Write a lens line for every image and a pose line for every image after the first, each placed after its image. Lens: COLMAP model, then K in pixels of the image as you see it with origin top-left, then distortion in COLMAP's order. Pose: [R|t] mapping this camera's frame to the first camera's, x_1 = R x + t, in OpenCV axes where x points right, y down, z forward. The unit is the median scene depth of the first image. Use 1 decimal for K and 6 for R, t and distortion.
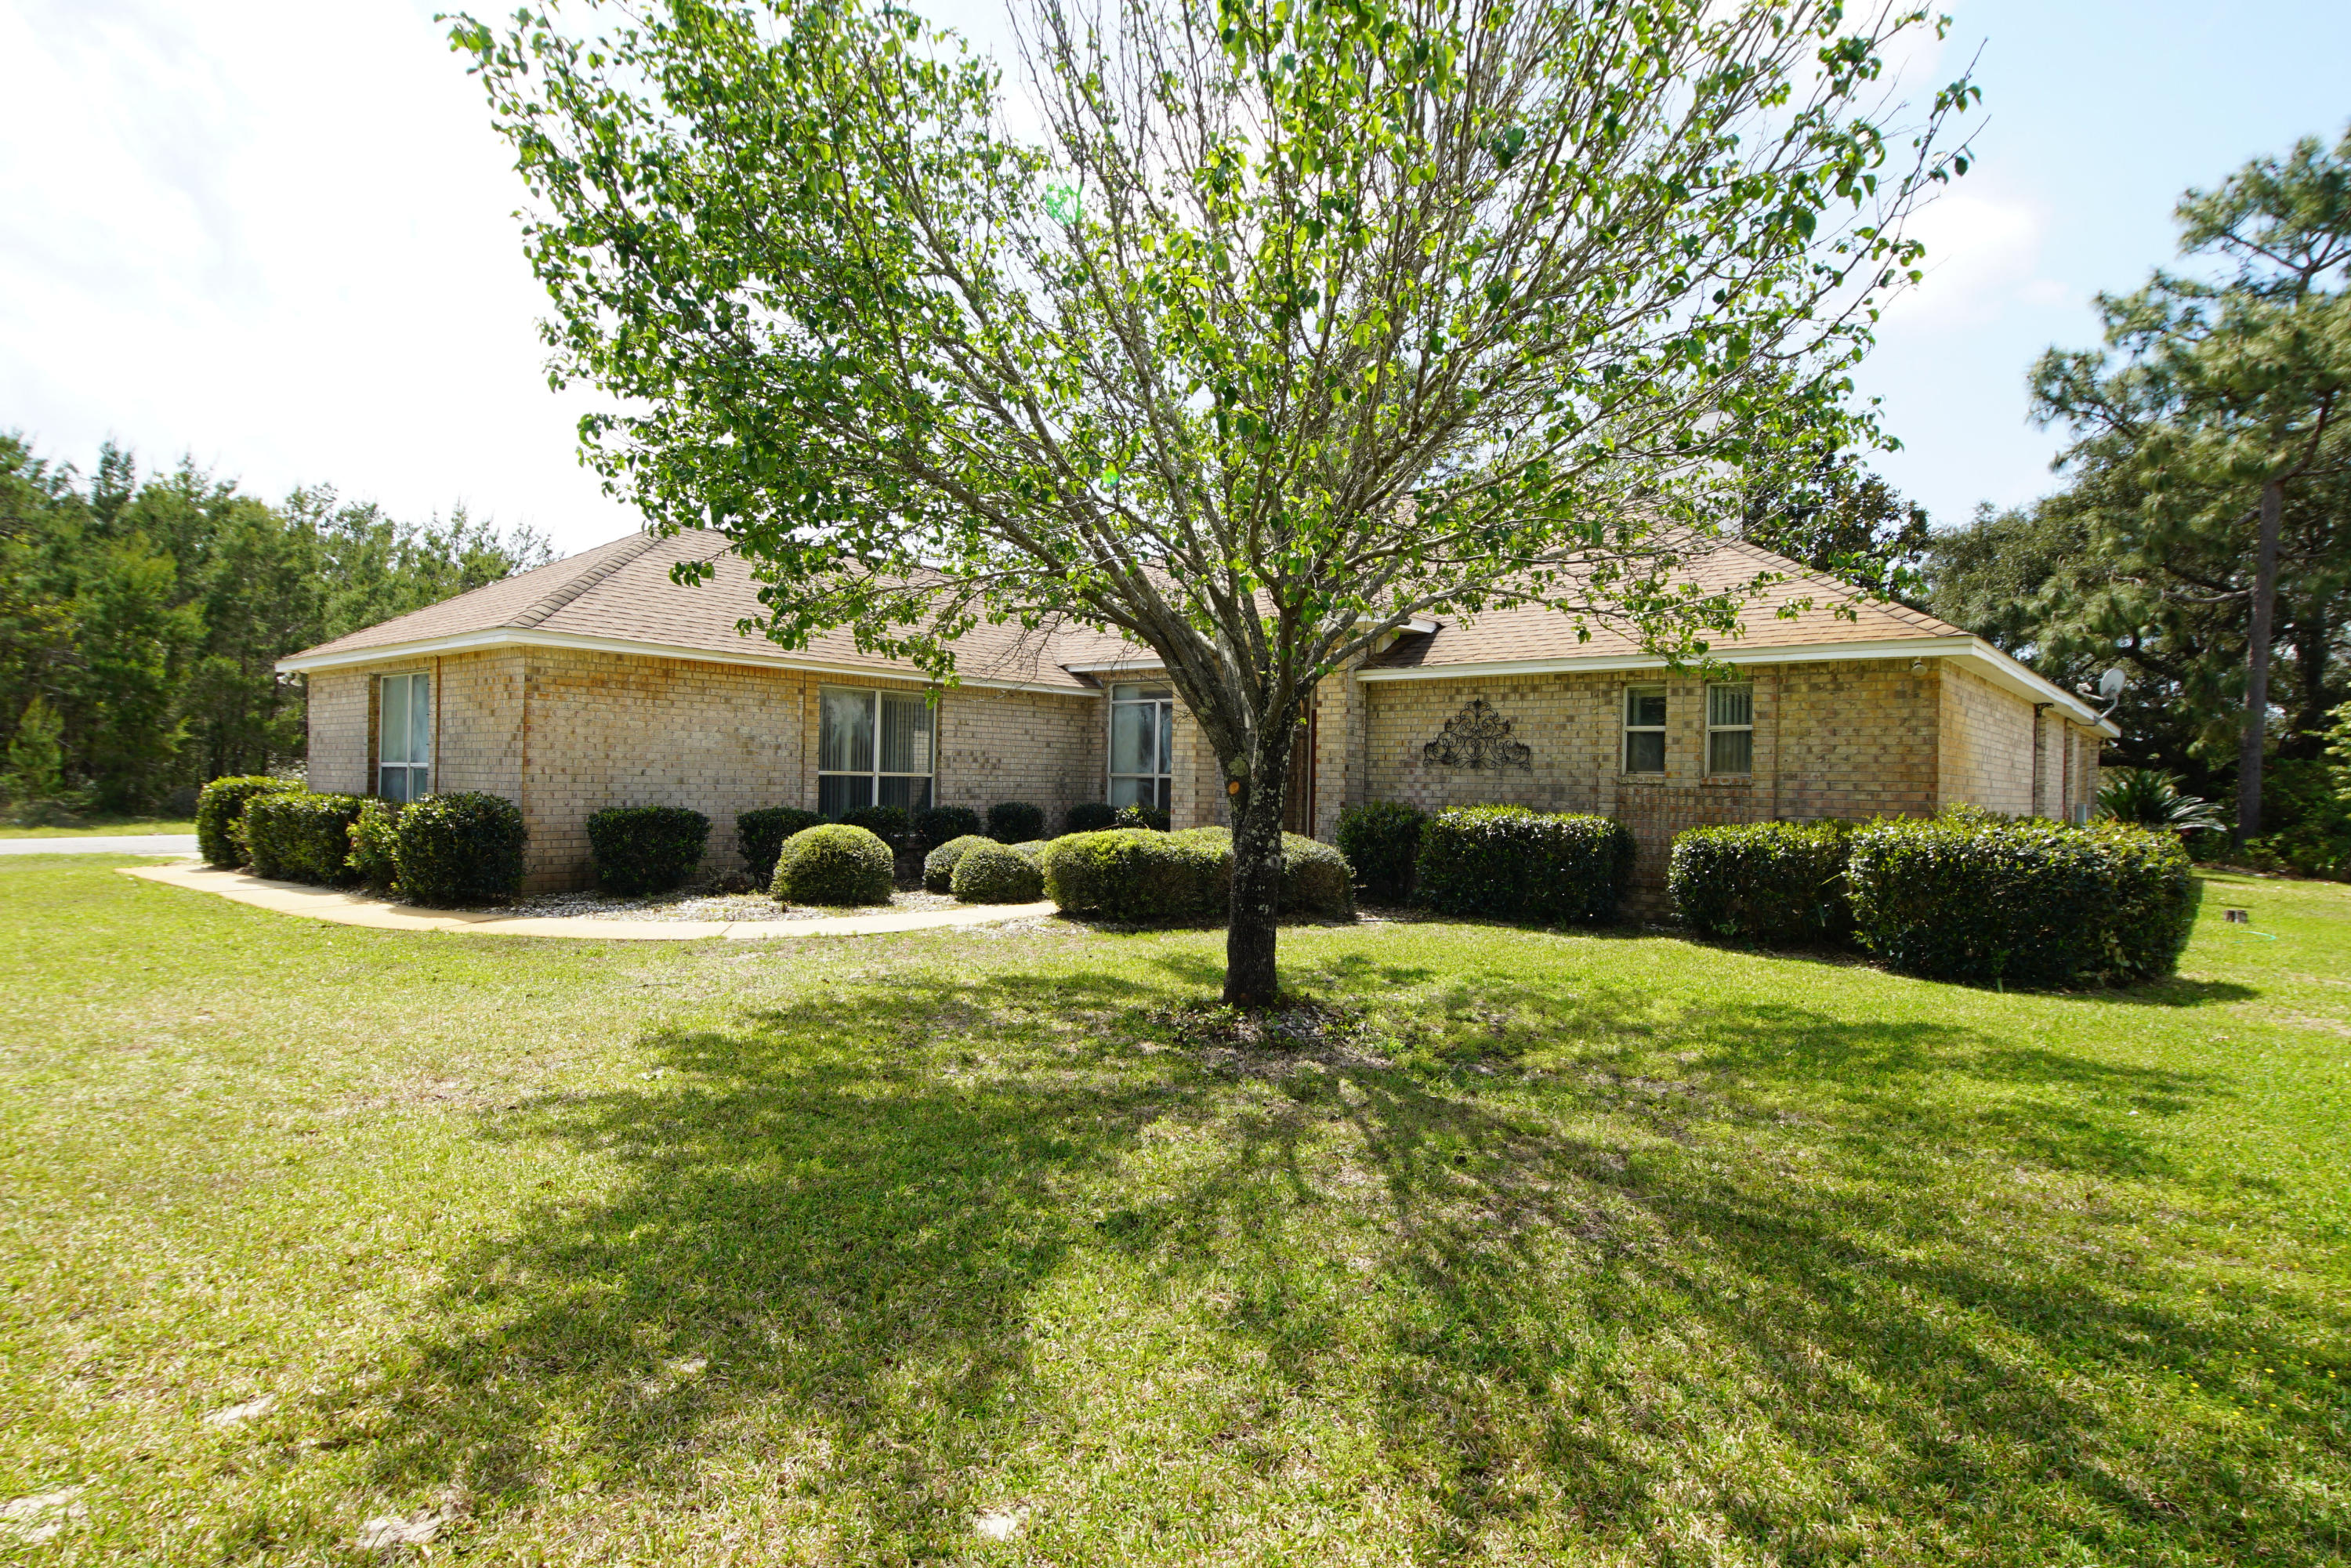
lens RADIAL K [[1253.2, 0, 1172.3], [0, 1253.2, 793.1], [0, 0, 1]] dist [0.017899, -0.018669]
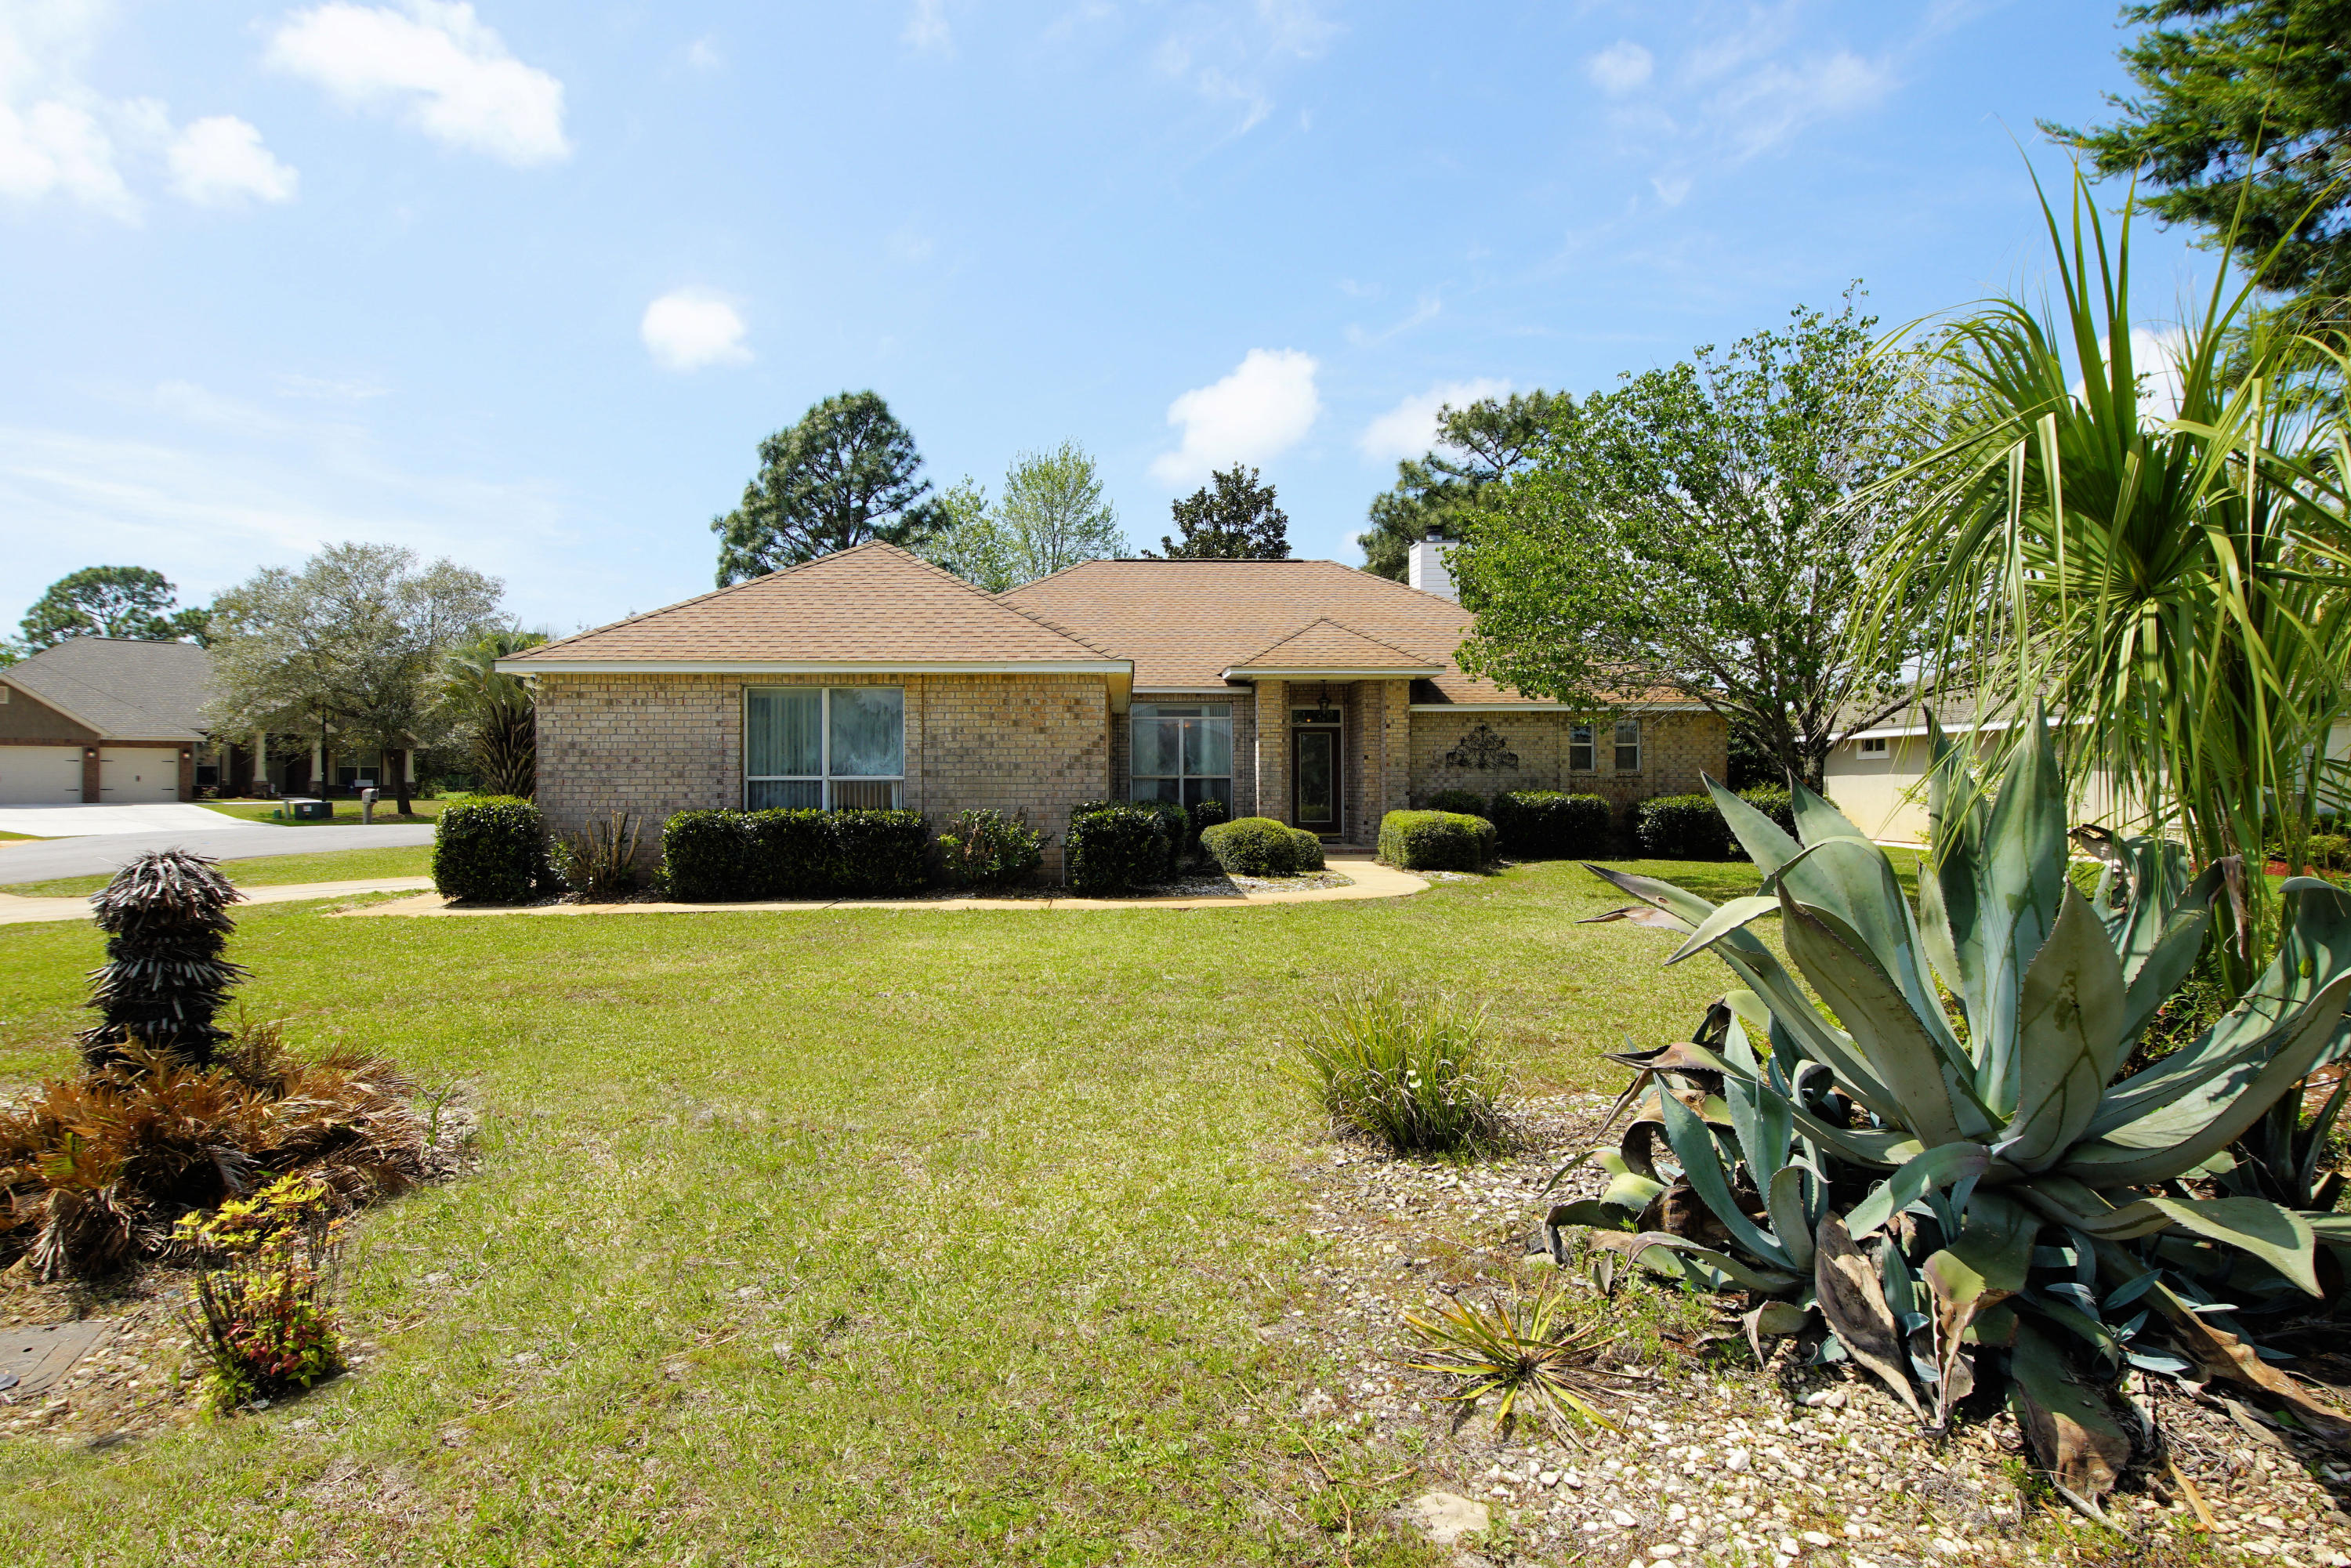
lens RADIAL K [[1253.2, 0, 1141.7], [0, 1253.2, 784.5], [0, 0, 1]] dist [0.017899, -0.018669]
pose [[0.751336, -0.020892, 0.659589, -1.161248], [0.022525, 0.999728, 0.006007, -0.018952], [-0.659535, 0.010344, 0.751603, 0.084745]]
